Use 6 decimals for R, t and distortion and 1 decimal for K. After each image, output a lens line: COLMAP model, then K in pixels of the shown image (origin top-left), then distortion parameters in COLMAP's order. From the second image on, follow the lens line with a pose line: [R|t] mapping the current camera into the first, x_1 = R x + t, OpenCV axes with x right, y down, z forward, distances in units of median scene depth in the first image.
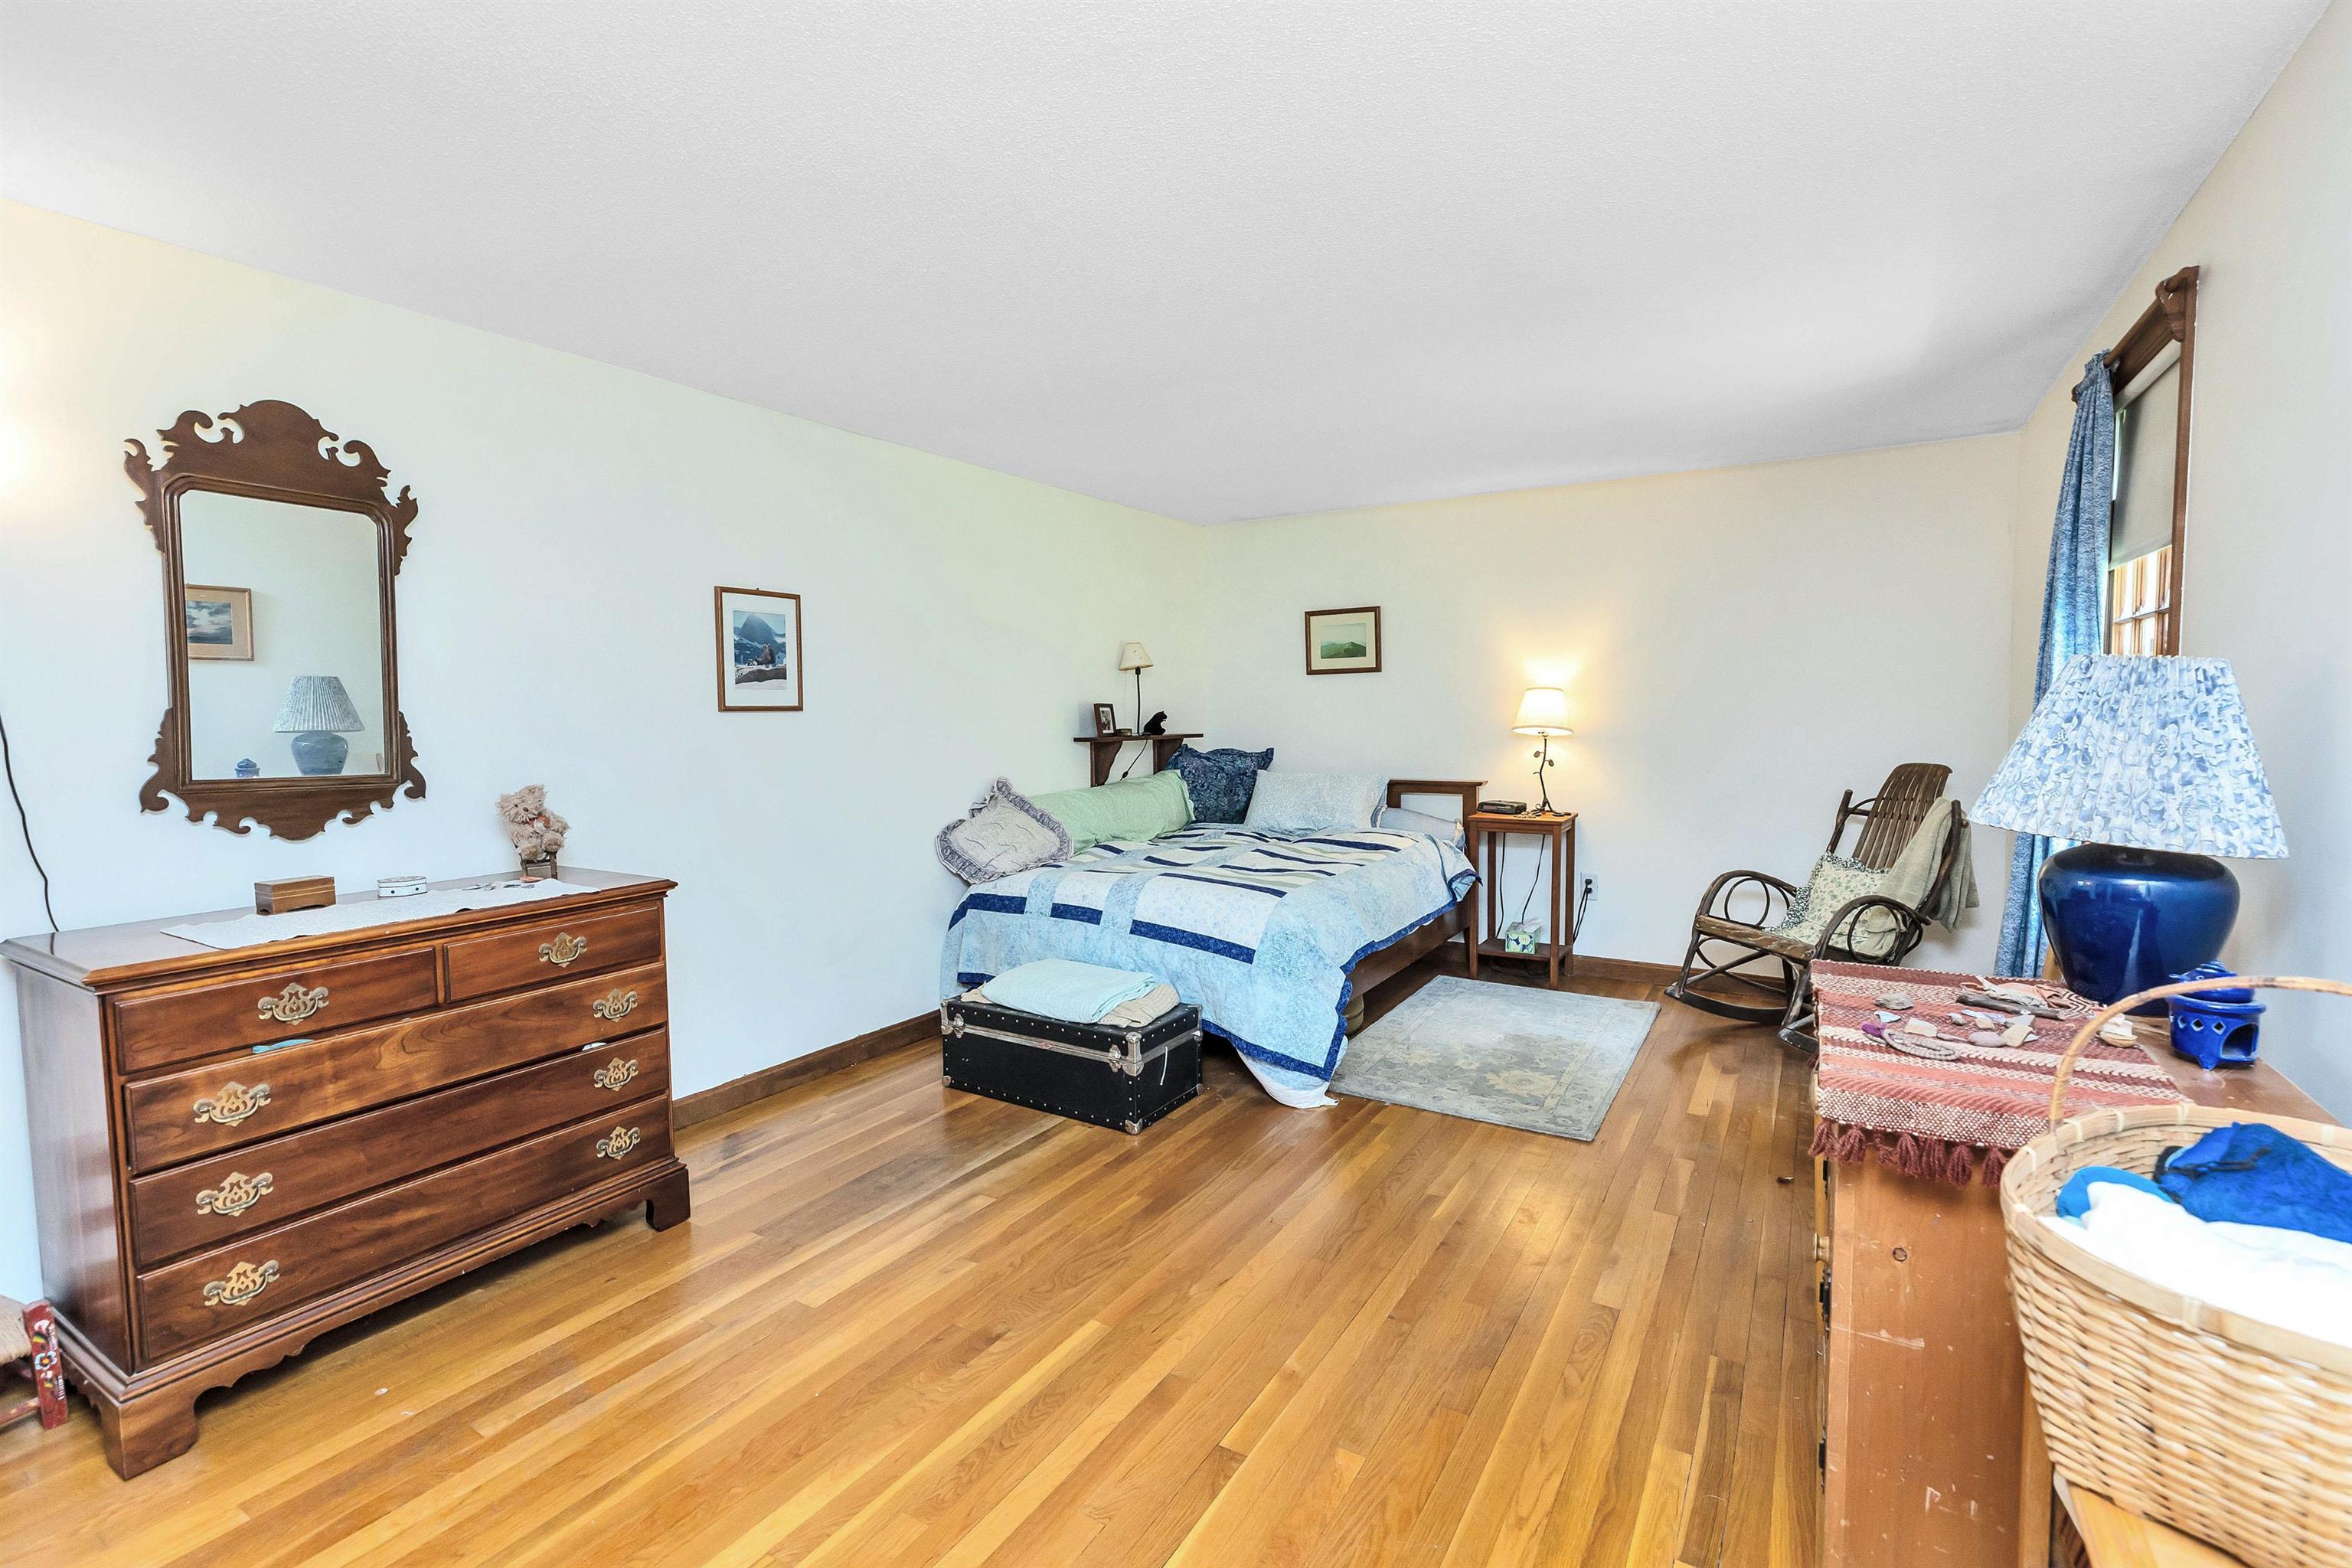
lens RADIAL K [[1057.7, 0, 1154.7], [0, 1057.7, 780.8], [0, 0, 1]] dist [0.006633, 0.002526]
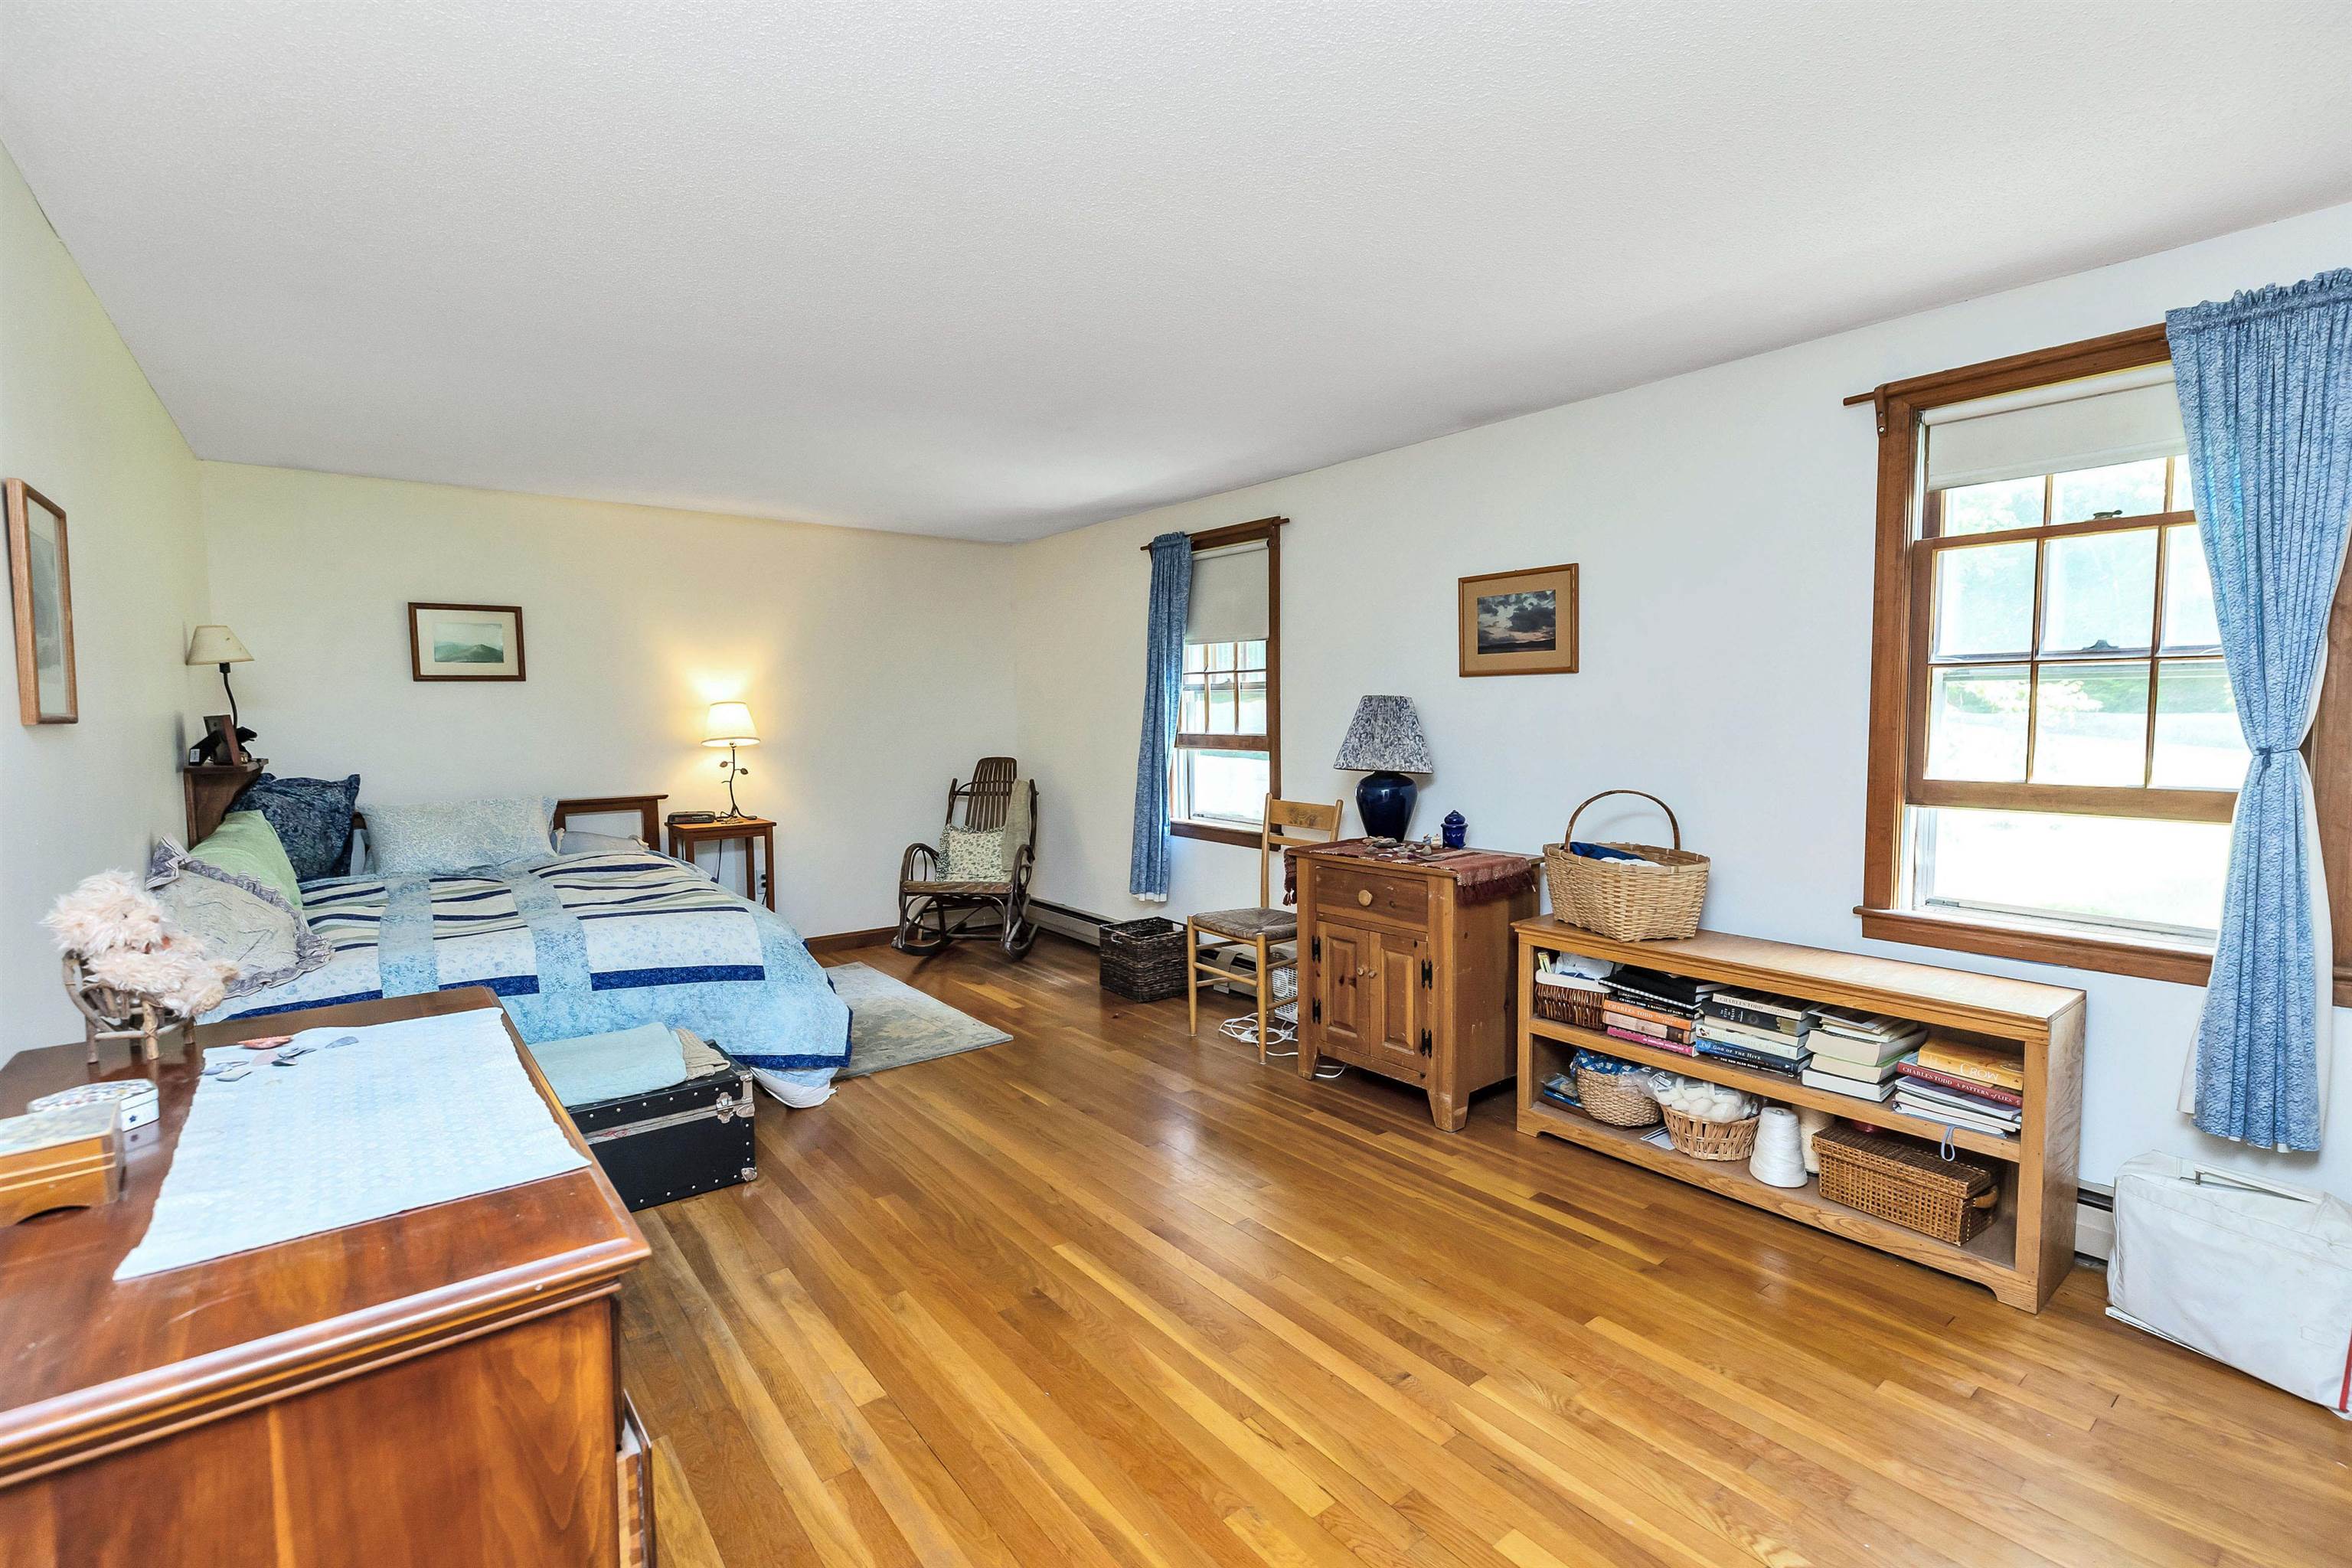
lens RADIAL K [[1057.7, 0, 1188.4], [0, 1057.7, 770.0], [0, 0, 1]] dist [0.006633, 0.002526]
pose [[0.330603, -0.045114, 0.942691, -0.678421], [0.069879, 0.997285, 0.023220, -0.016104], [-0.941179, 0.058198, 0.332858, 0.284616]]
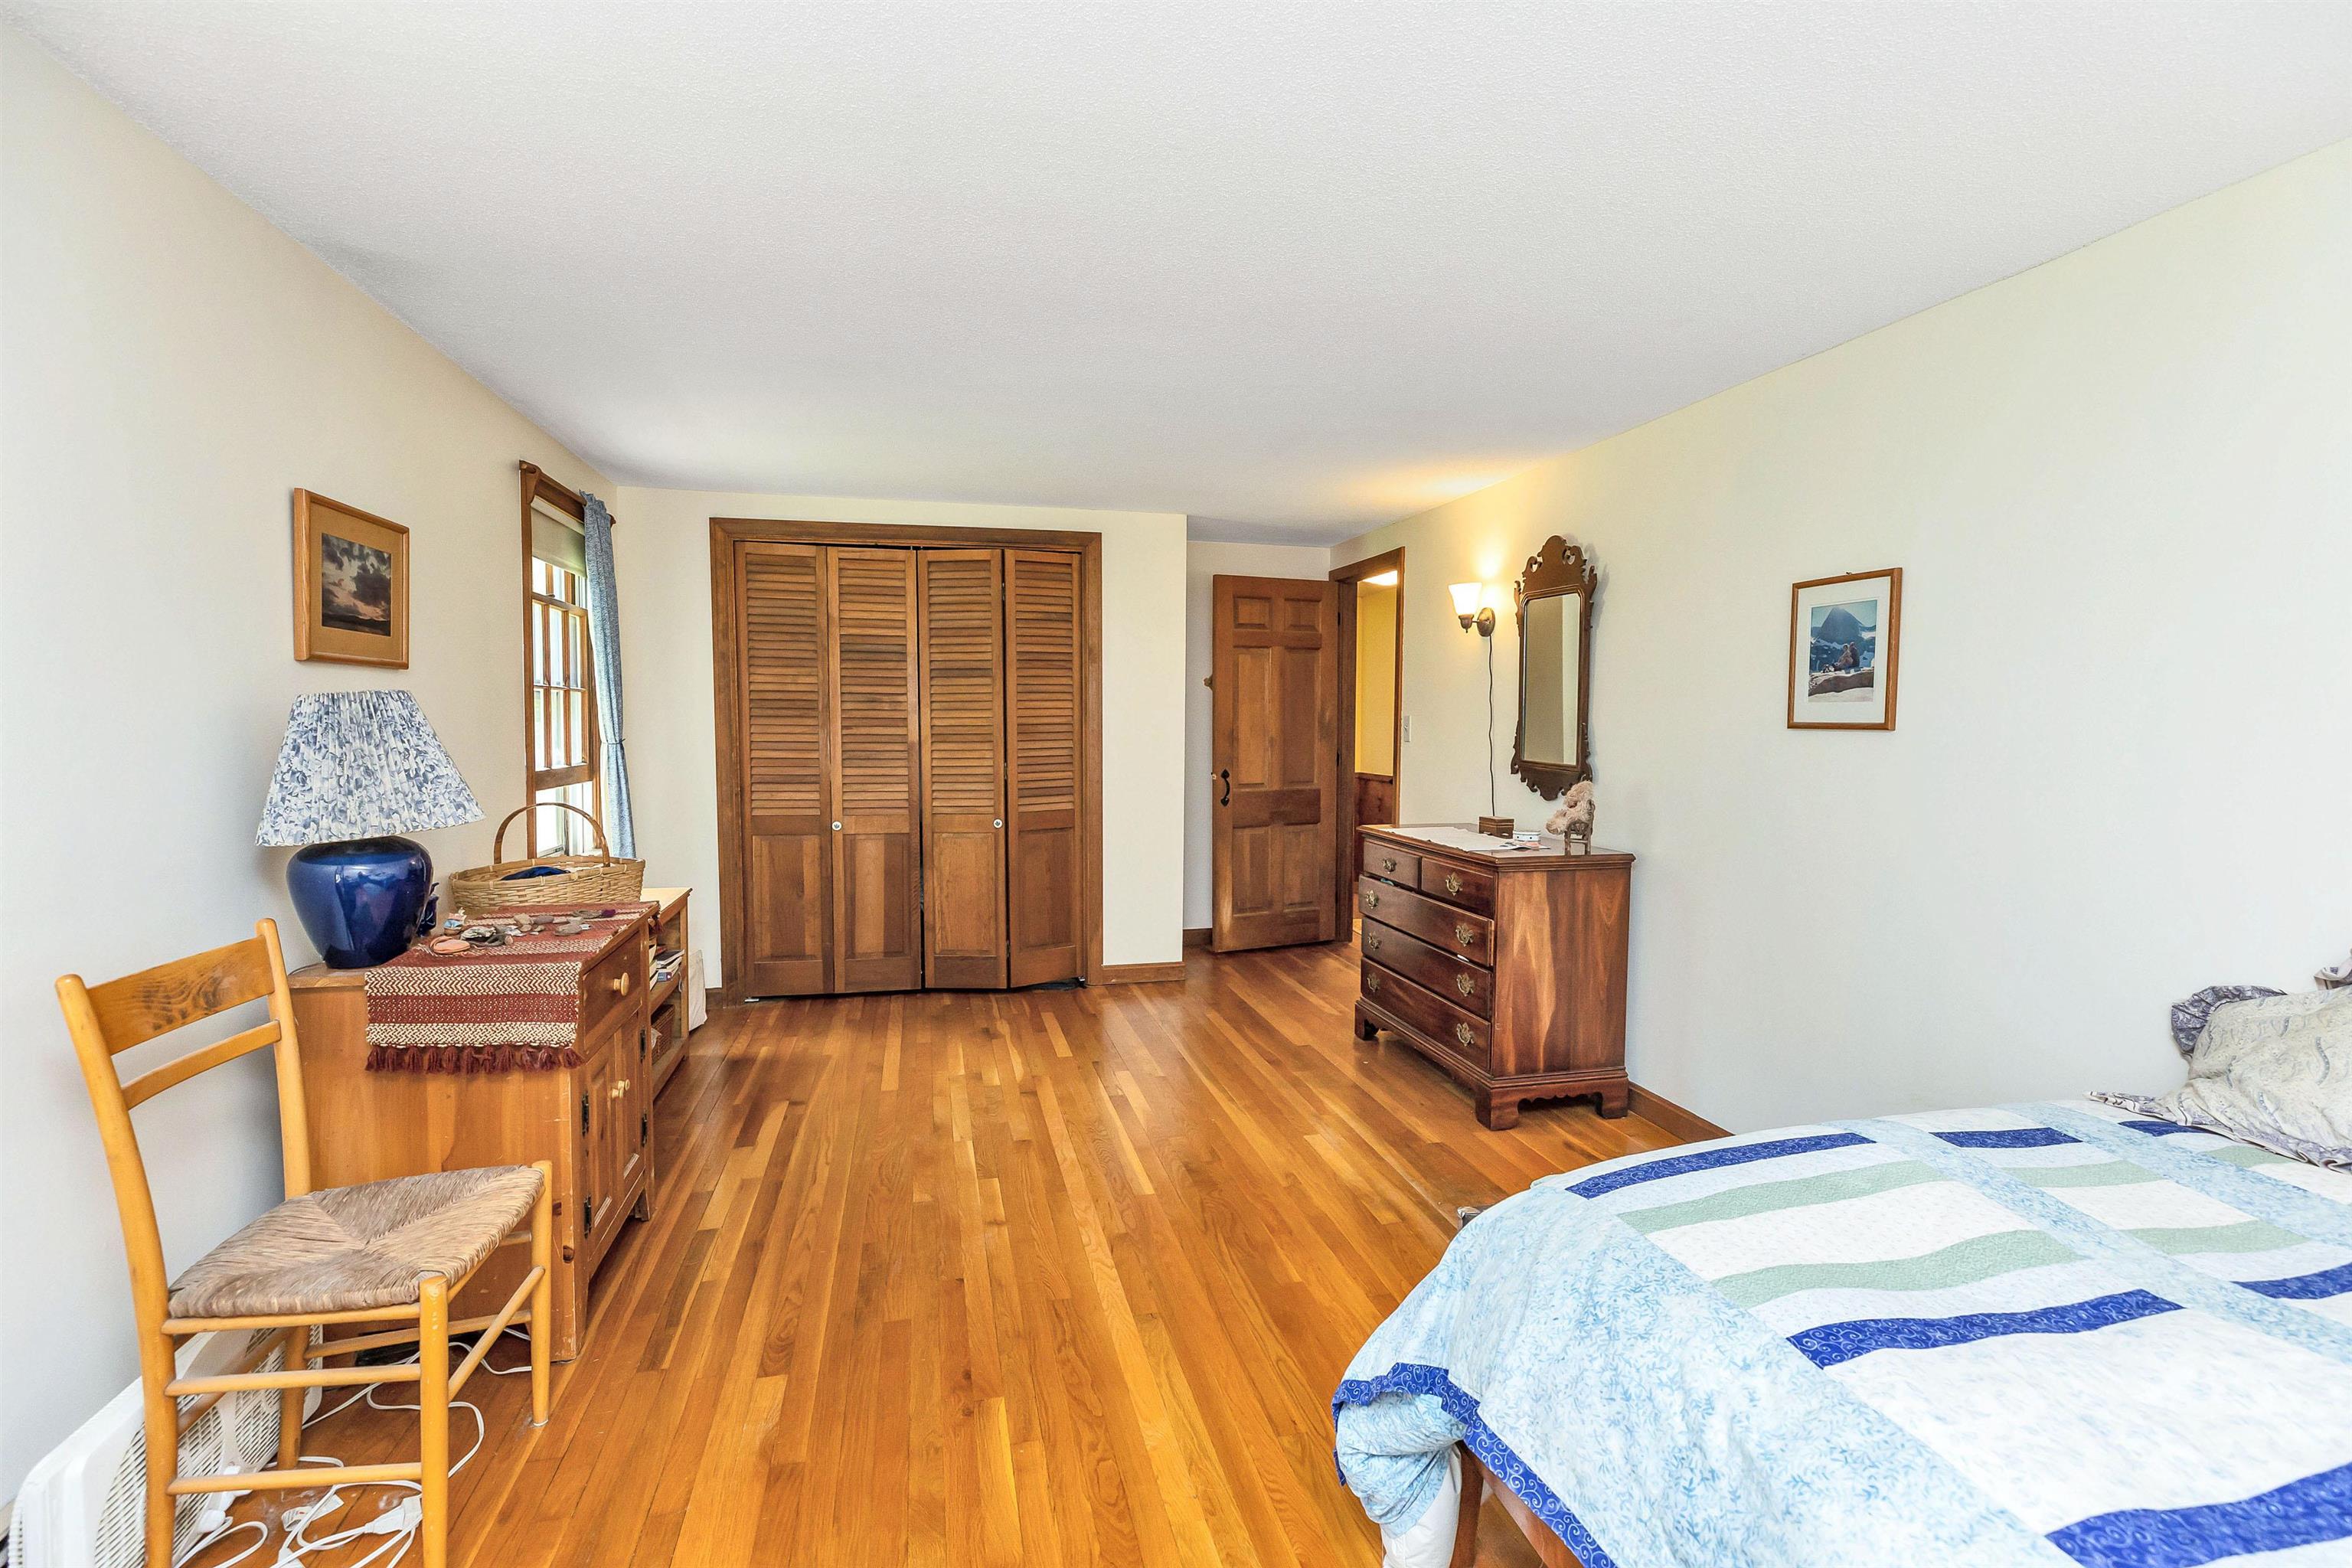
lens RADIAL K [[1057.7, 0, 1185.0], [0, 1057.7, 775.7], [0, 0, 1]] dist [0.006633, 0.002526]
pose [[-0.688443, 0.046533, -0.723797, 0.528437], [-0.048923, 0.992688, 0.110354, -0.093658], [0.723639, 0.111383, -0.681132, 1.176267]]
